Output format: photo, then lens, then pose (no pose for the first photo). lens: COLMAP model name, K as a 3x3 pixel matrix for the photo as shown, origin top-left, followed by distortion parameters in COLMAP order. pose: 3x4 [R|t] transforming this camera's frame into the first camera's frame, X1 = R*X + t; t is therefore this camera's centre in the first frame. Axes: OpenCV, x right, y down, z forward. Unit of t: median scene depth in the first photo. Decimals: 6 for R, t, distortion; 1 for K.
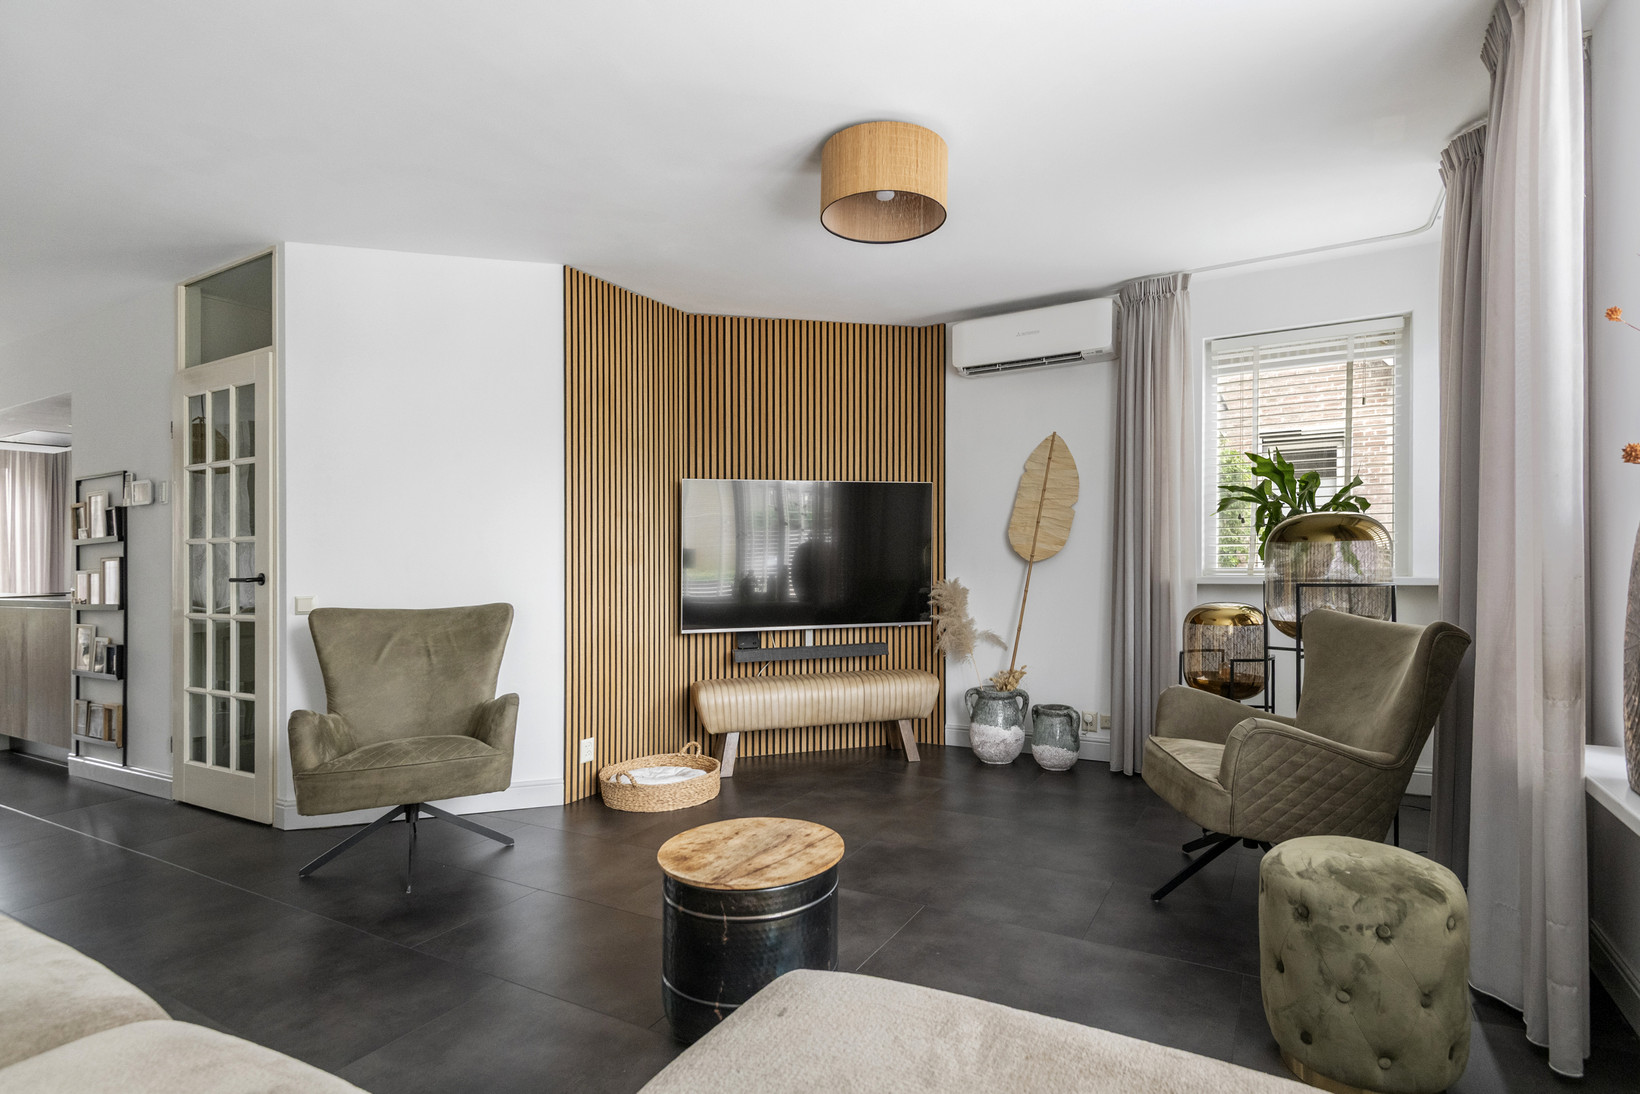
lens RADIAL K [[815.3, 0, 829.8], [0, 815.3, 548.4], [0, 0, 1]] dist [0.015183, -0.009510]
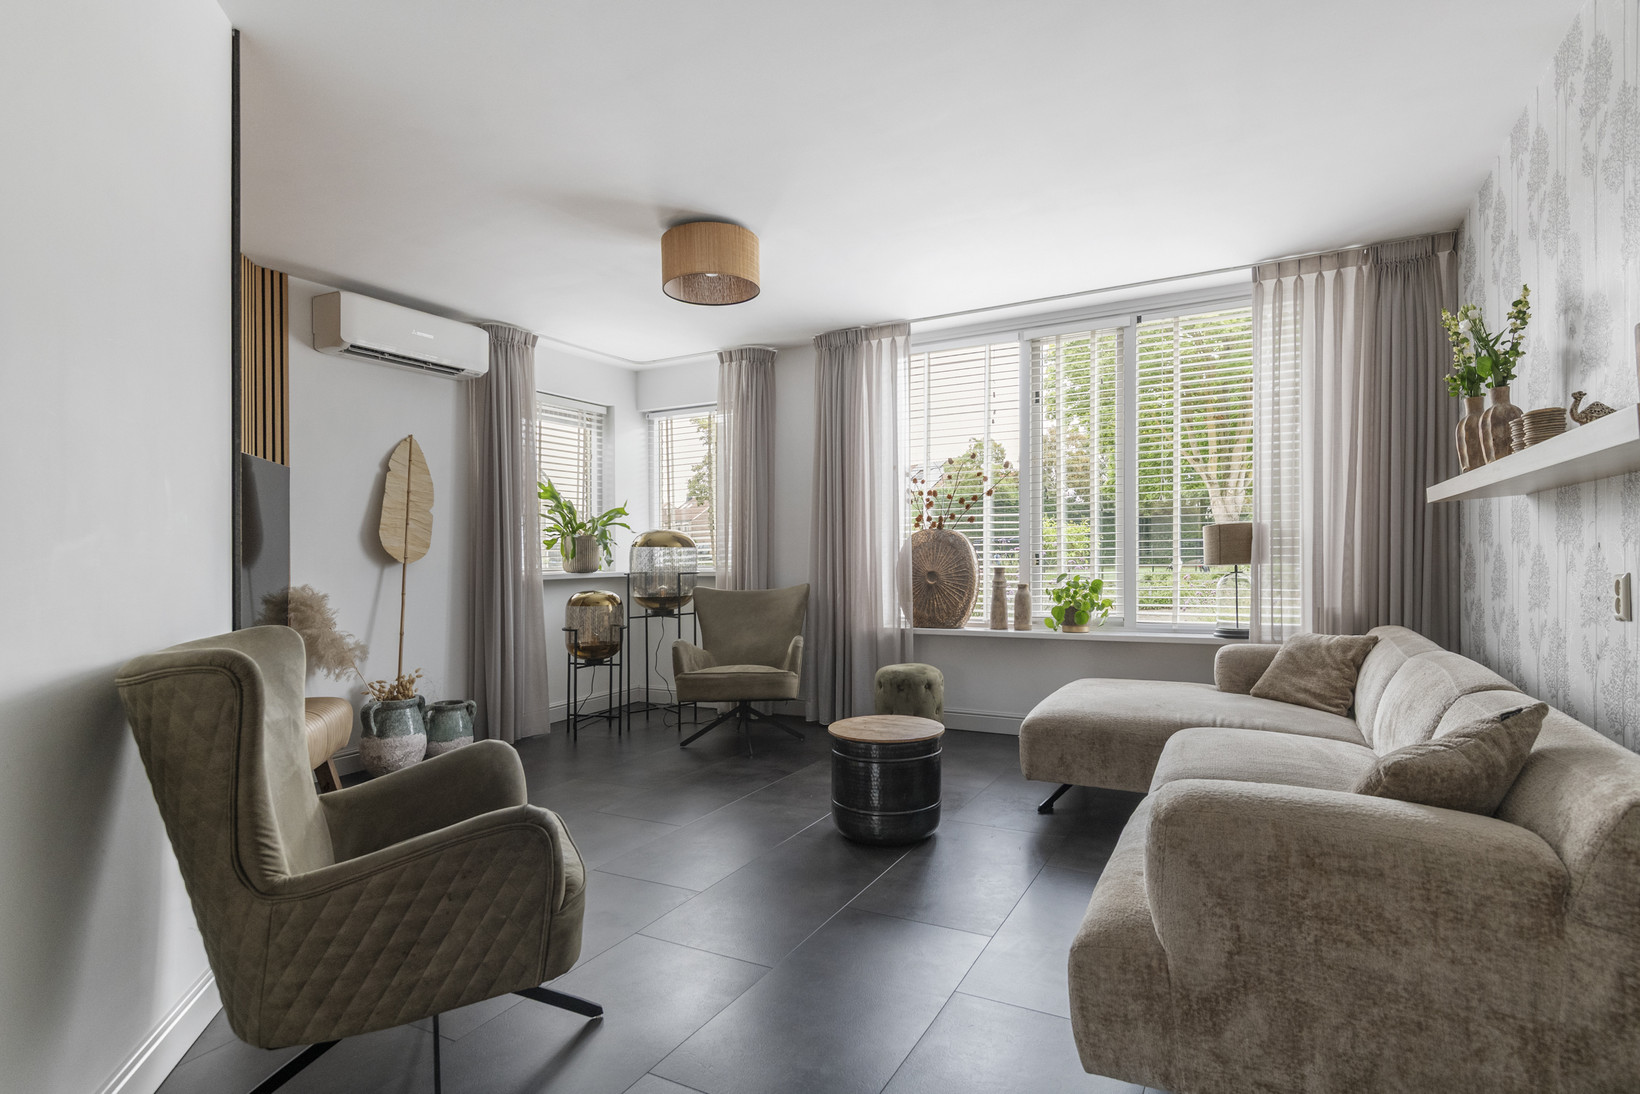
lens RADIAL K [[815.3, 0, 826.9], [0, 815.3, 556.9], [0, 0, 1]] dist [0.015183, -0.009510]
pose [[0.001790, 0.012621, 0.999919, -0.775641], [0.010544, 0.999865, -0.012640, 0.026899], [-0.999943, 0.010565, 0.001657, 0.515615]]
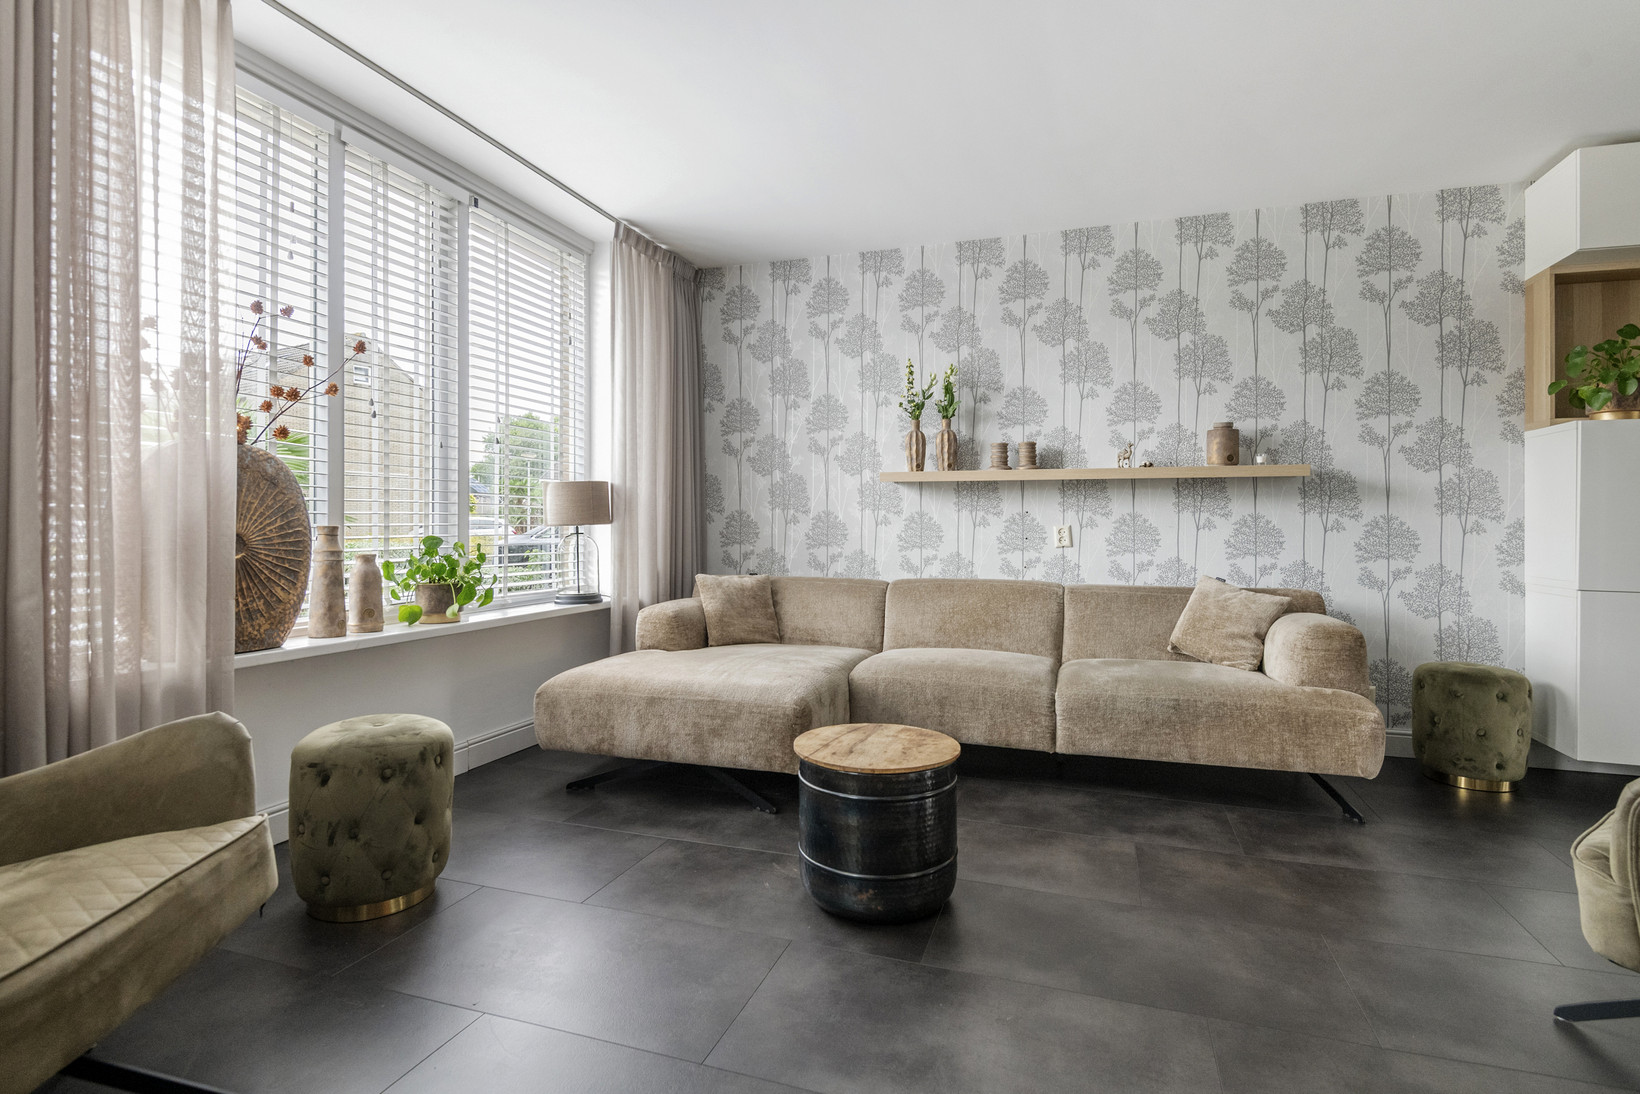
lens RADIAL K [[815.3, 0, 821.7], [0, 815.3, 537.0], [0, 0, 1]] dist [0.015183, -0.009510]
pose [[-0.984244, 0.012090, -0.176403, 0.083173], [0.010721, 0.999905, 0.008707, 0.036297], [0.176491, 0.006678, -0.984280, 0.962590]]
